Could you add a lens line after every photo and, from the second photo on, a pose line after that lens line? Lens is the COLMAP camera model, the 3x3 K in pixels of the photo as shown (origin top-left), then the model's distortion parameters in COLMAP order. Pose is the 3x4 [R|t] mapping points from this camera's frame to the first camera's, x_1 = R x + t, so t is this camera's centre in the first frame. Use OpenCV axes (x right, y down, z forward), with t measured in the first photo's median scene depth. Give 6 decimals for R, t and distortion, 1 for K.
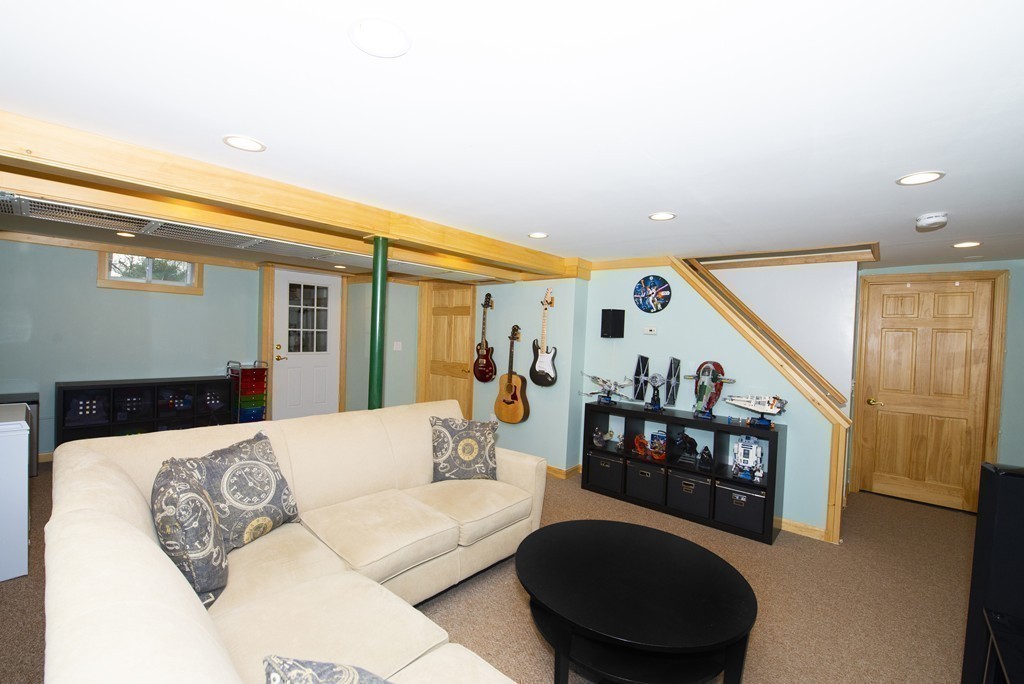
lens RADIAL K [[424.7, 0, 512.0], [0, 424.7, 342.0], [0, 0, 1]] dist [-0.002718, -0.000578]
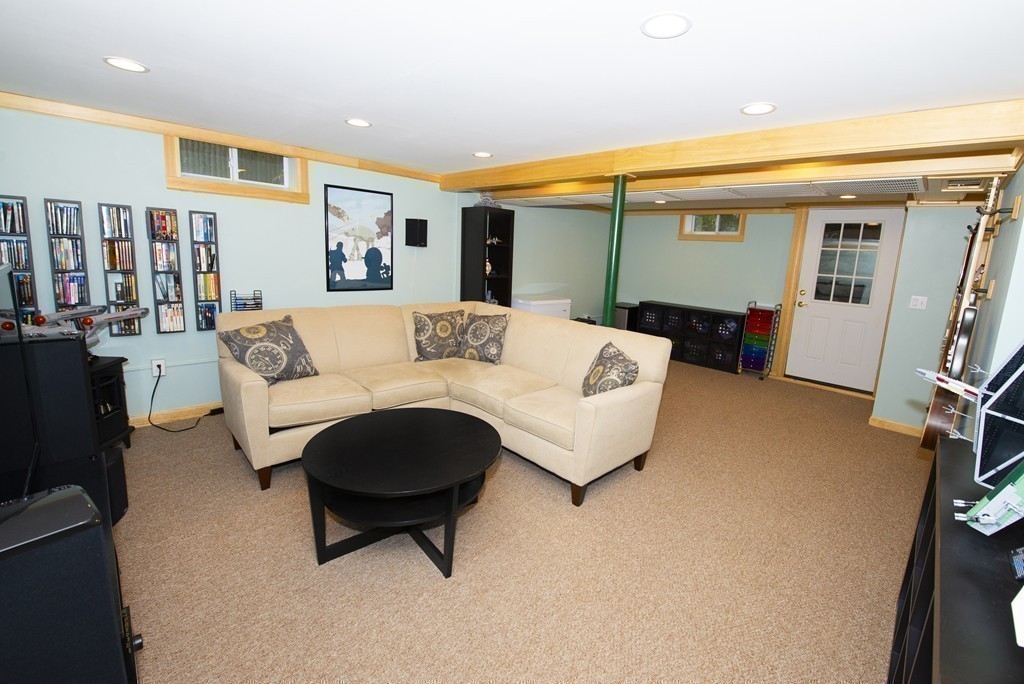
lens RADIAL K [[407.4, 0, 513.4], [0, 407.4, 315.6], [0, 0, 1]] dist [-0.000279, -0.000072]
pose [[-0.013290, 0.117438, -0.992991, 0.785273], [-0.080699, 0.989714, 0.118130, 0.014131], [0.996650, 0.081703, -0.003676, 0.741403]]
